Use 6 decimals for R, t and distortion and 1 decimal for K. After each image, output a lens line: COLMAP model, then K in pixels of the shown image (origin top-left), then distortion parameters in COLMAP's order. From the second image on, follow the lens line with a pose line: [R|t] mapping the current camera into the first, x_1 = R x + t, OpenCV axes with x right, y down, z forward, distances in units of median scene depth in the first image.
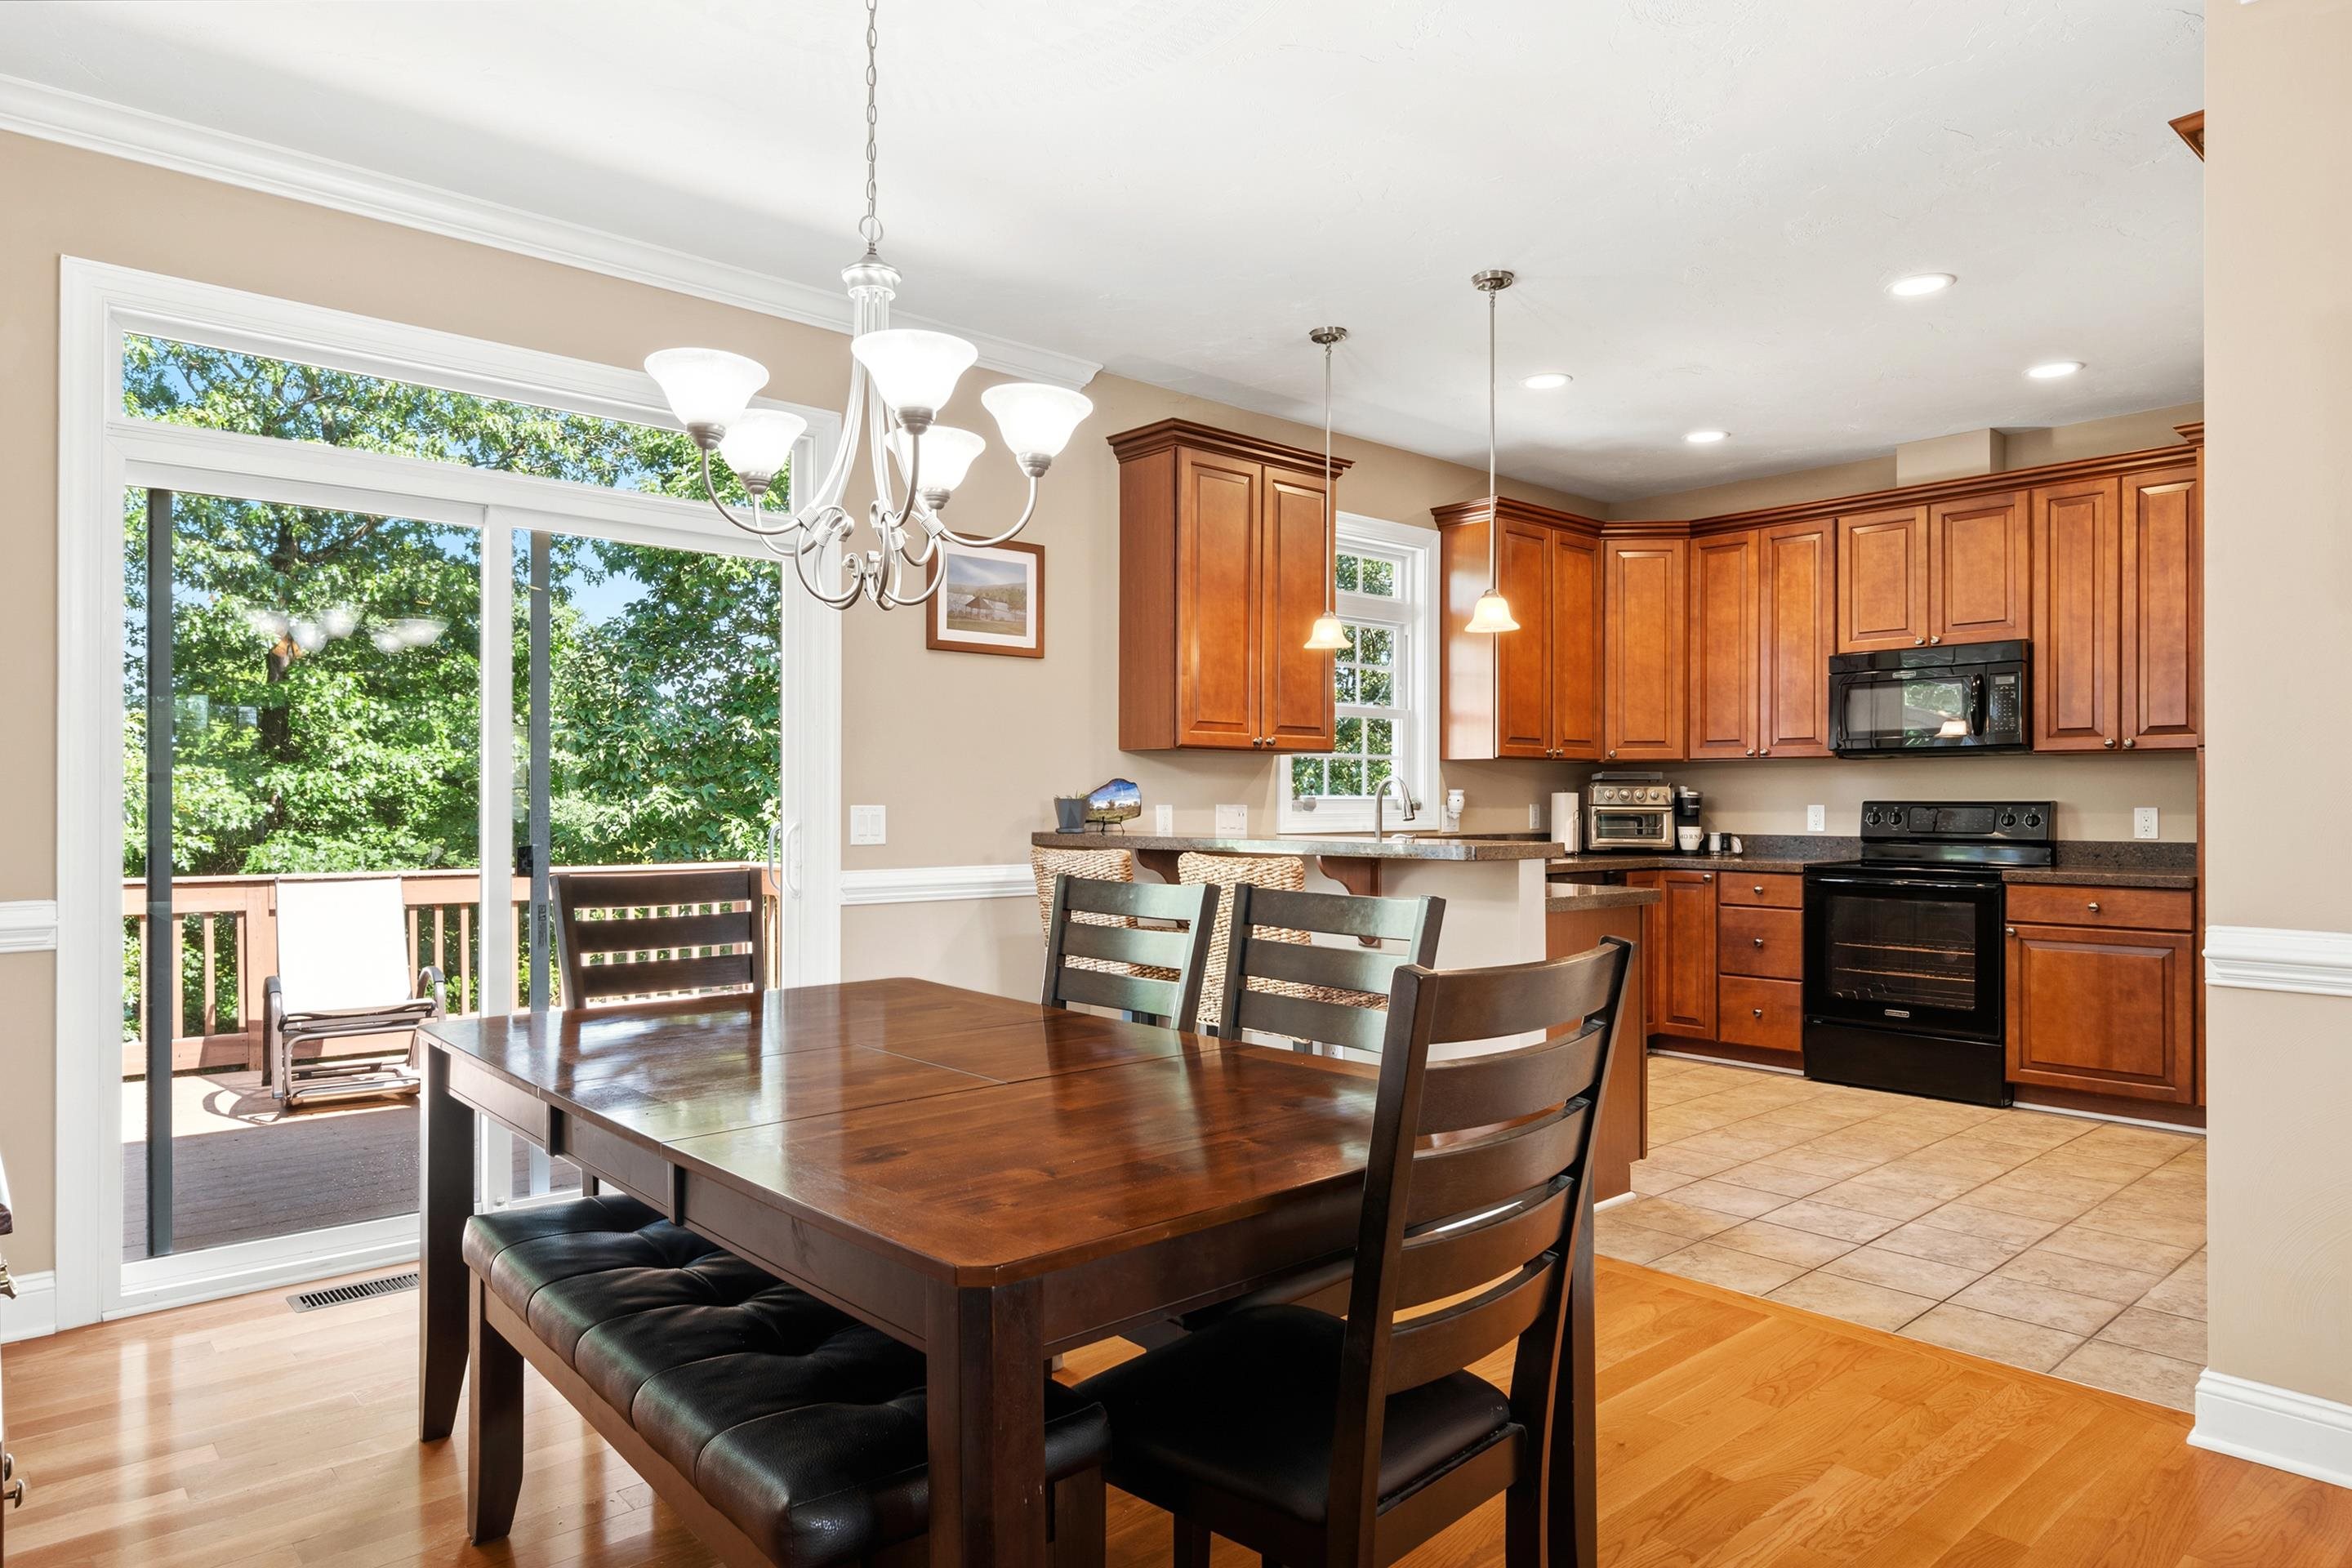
lens RADIAL K [[1400.4, 0, 1156.0], [0, 1400.4, 796.6], [0, 0, 1]] dist [0.001624, -0.007539]
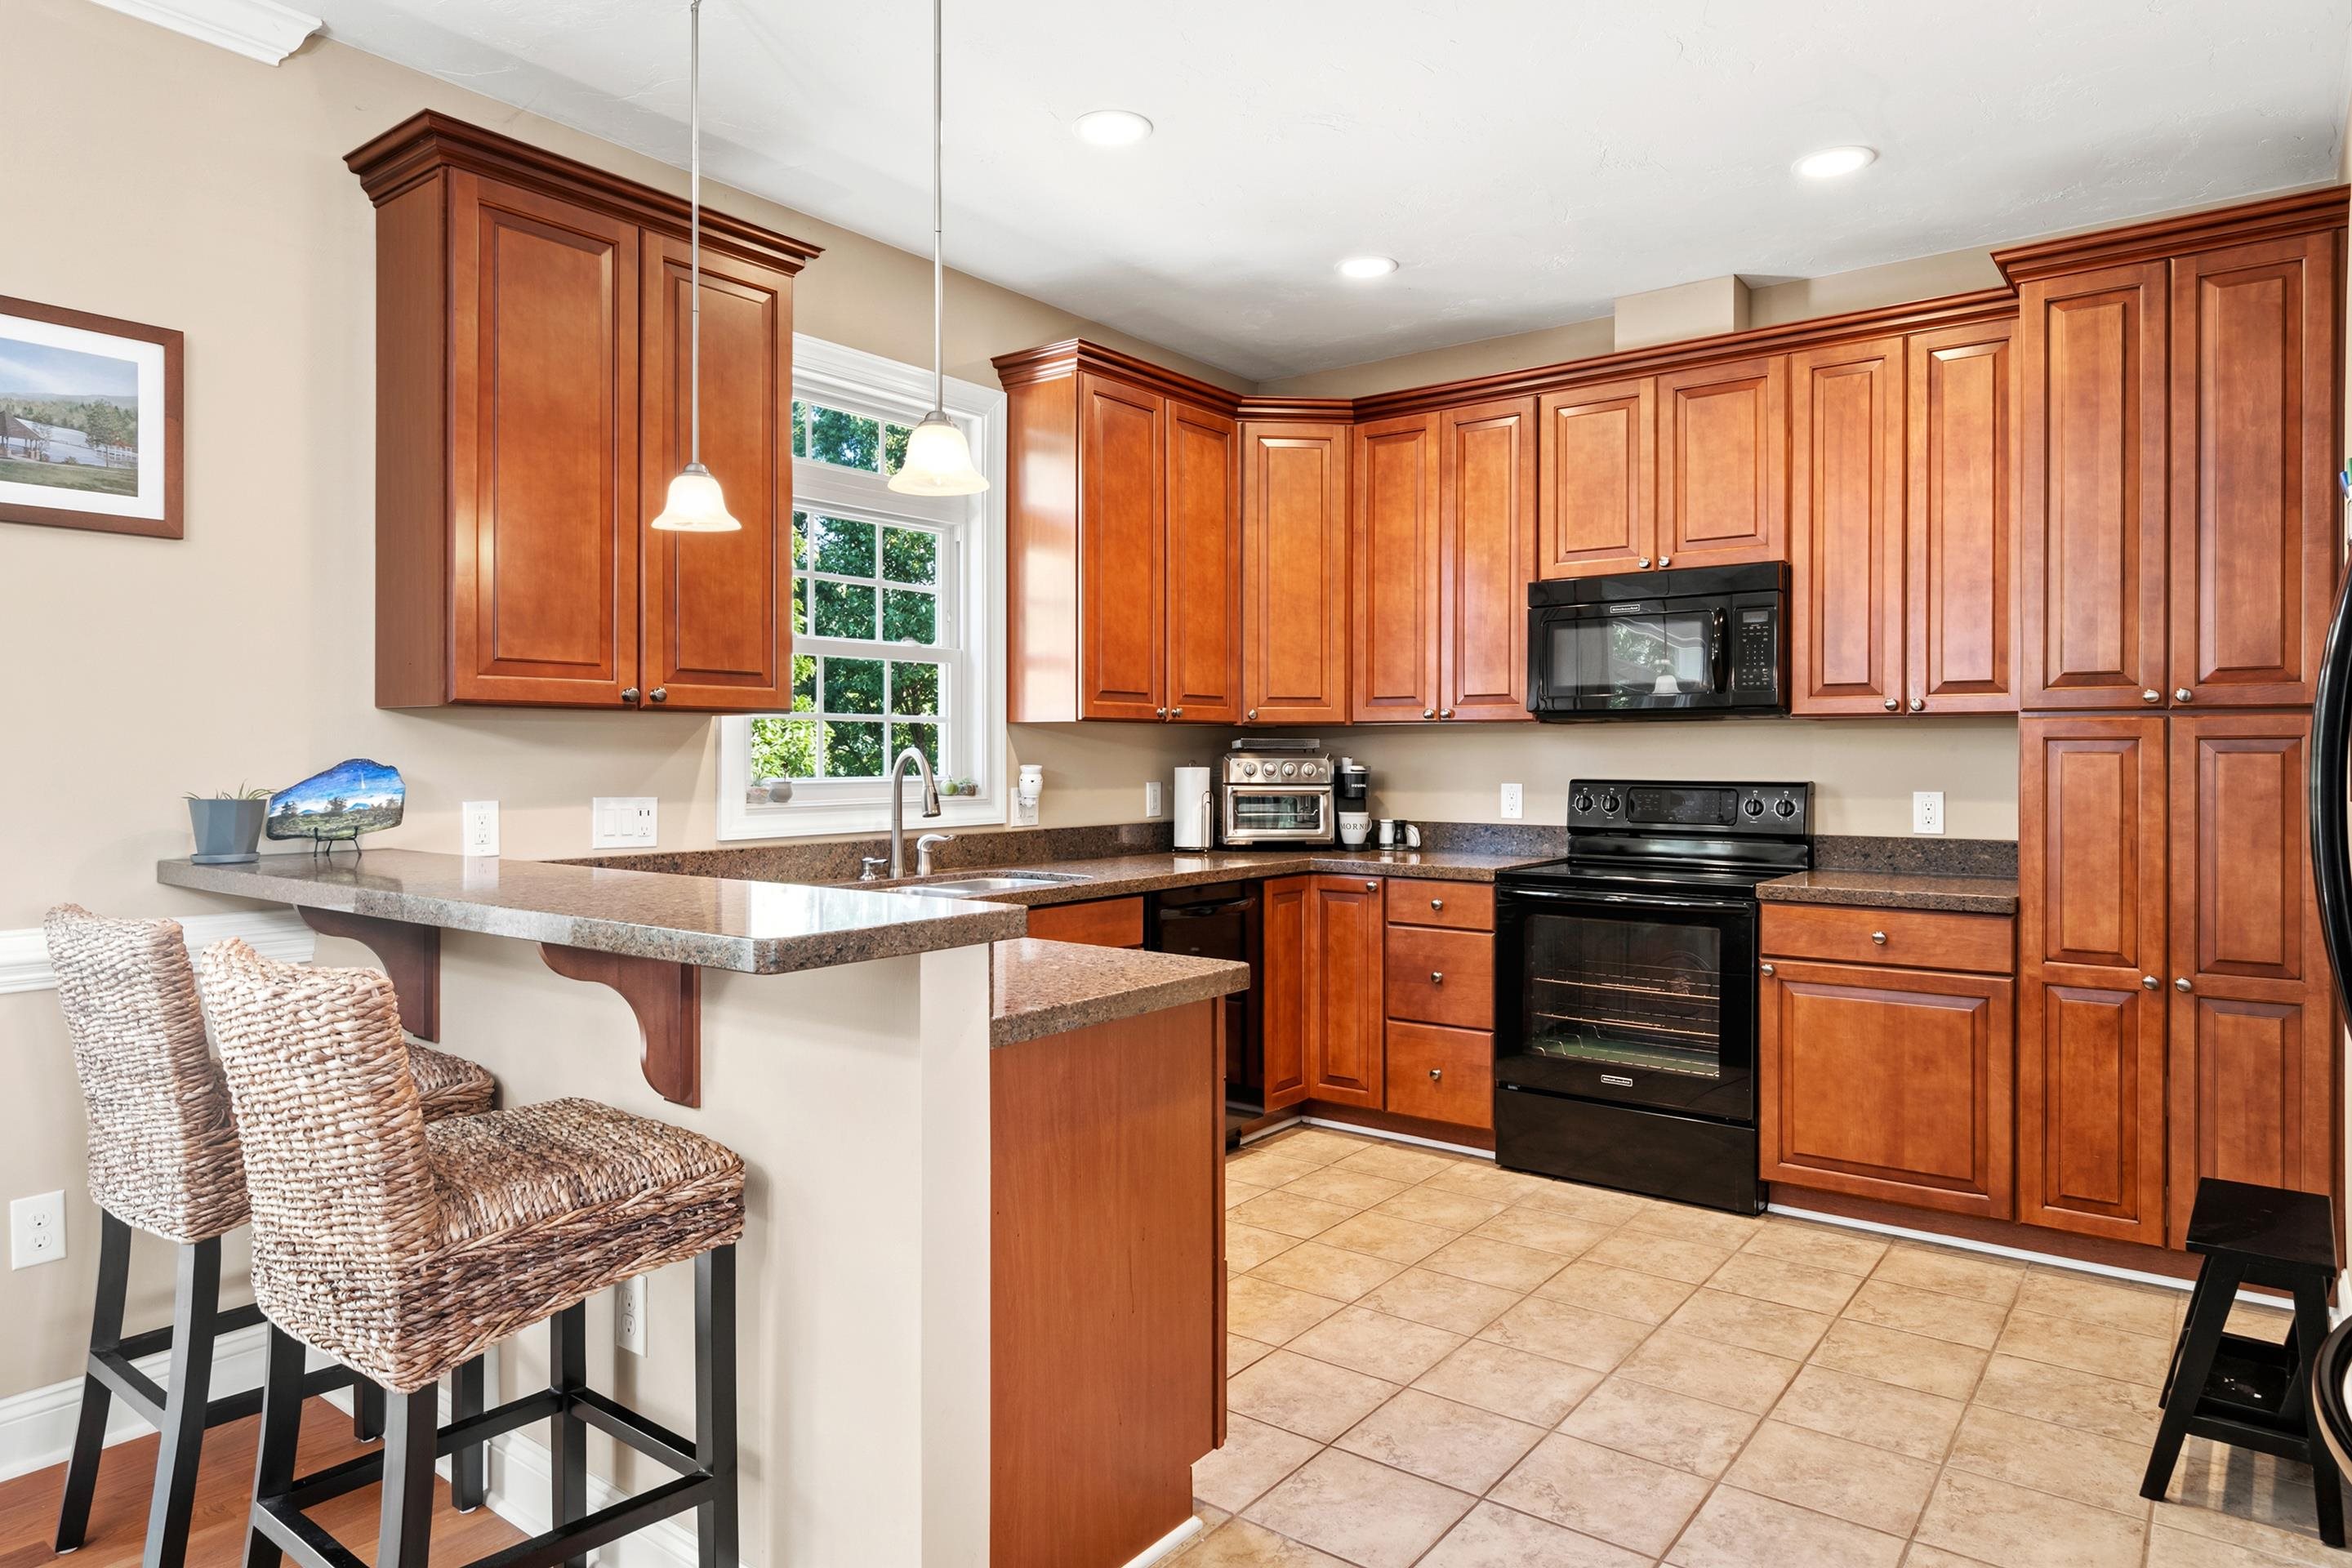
lens RADIAL K [[1405.6, 0, 1154.7], [0, 1405.6, 763.6], [0, 0, 1]] dist [0.004270, -0.011136]
pose [[0.982142, -0.002775, 0.188118, 0.155119], [0.000832, 0.999945, 0.010410, -0.014112], [-0.188137, -0.010068, 0.982091, 0.324432]]
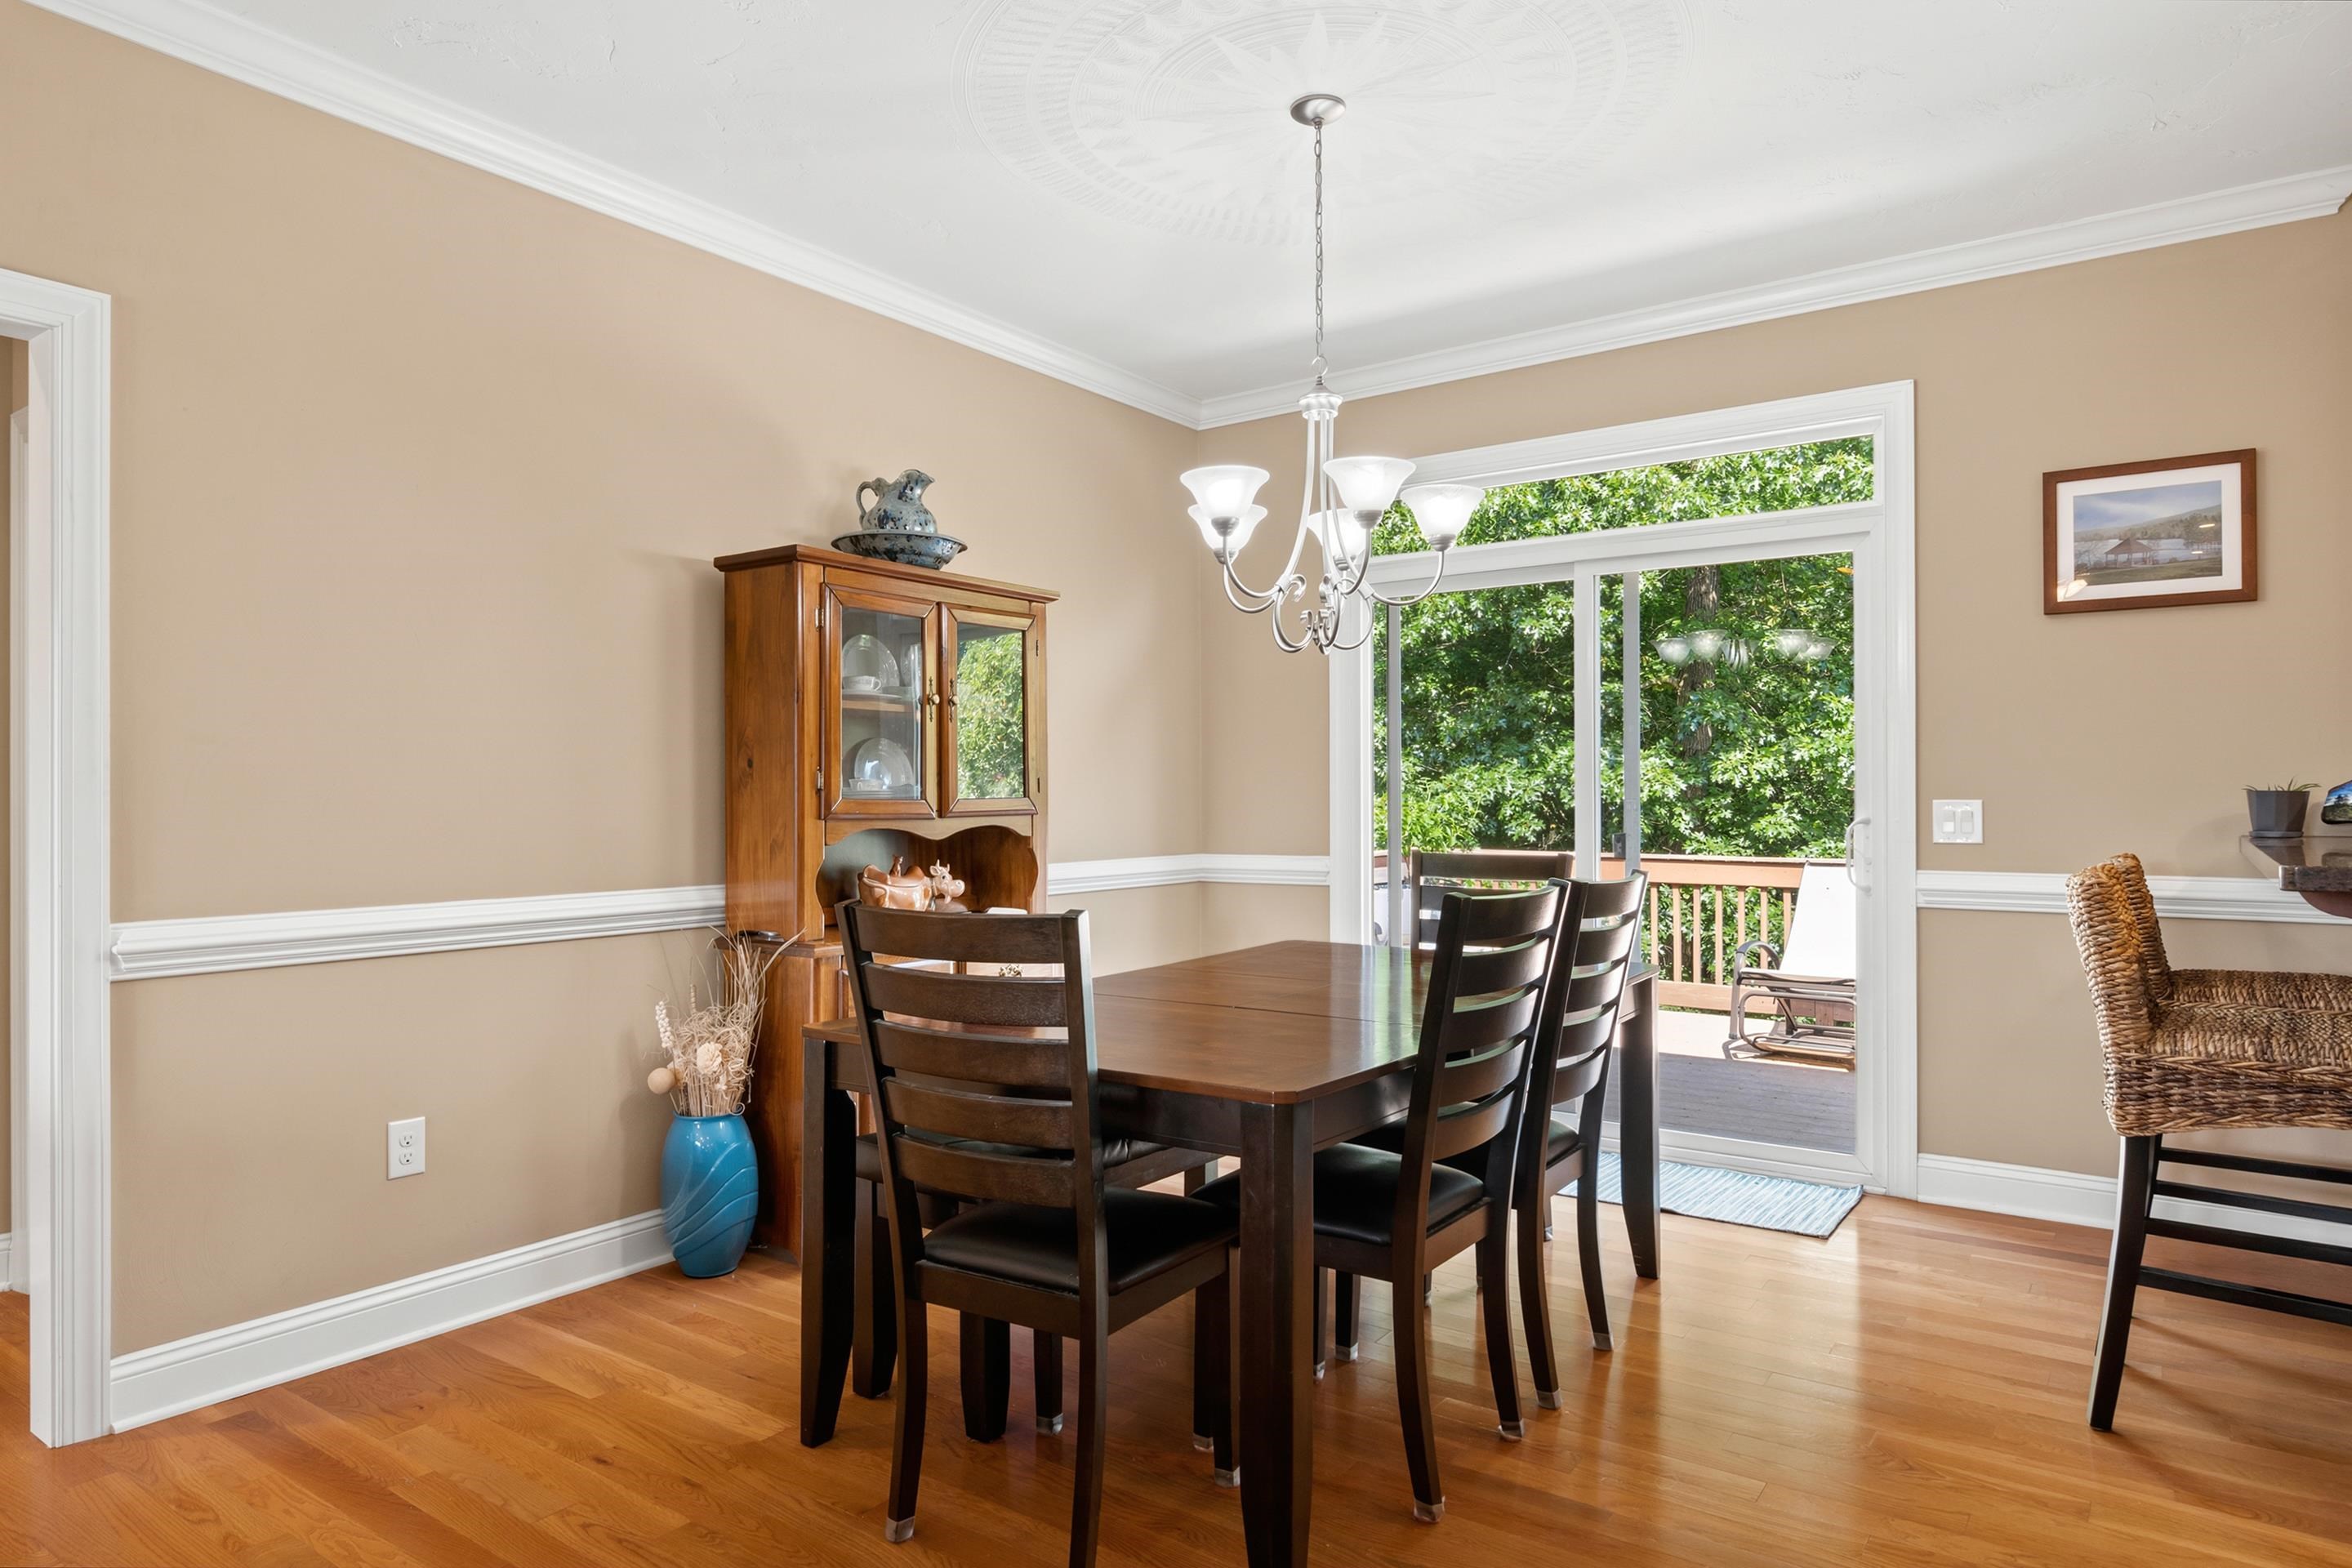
lens RADIAL K [[1400.4, 0, 1156.0], [0, 1400.4, 796.6], [0, 0, 1]] dist [0.001624, -0.007539]
pose [[0.216768, -0.004593, -0.976212, 0.423437], [0.009001, 0.999956, -0.002706, 0.001162], [0.976182, -0.008200, 0.216799, 0.225893]]
